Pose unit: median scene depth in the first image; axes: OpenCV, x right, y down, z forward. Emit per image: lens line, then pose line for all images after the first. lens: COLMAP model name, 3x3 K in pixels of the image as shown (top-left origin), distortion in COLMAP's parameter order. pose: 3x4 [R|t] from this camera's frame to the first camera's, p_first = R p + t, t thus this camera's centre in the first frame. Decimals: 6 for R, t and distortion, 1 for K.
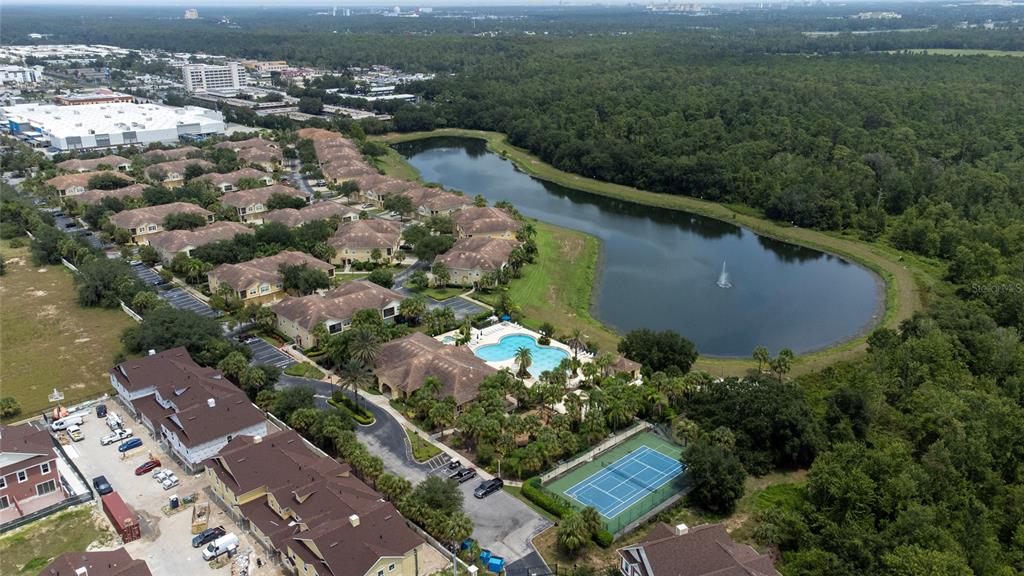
lens RADIAL K [[770.5, 0, 512.0], [0, 770.5, 288.0], [0, 0, 1]] dist [0.001537, 0.000409]
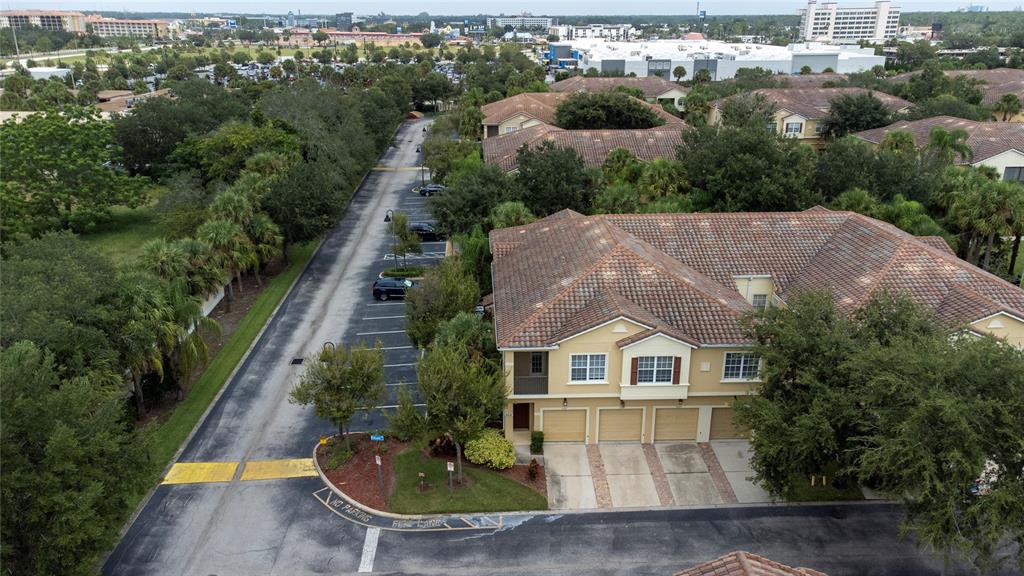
lens RADIAL K [[770.5, 0, 512.0], [0, 770.5, 288.0], [0, 0, 1]] dist [0.001537, 0.000409]
pose [[0.758347, 0.210709, -0.616856, -0.362292], [-0.213900, 0.974354, 0.069863, -0.086644], [0.615757, 0.078965, 0.783969, 0.784540]]
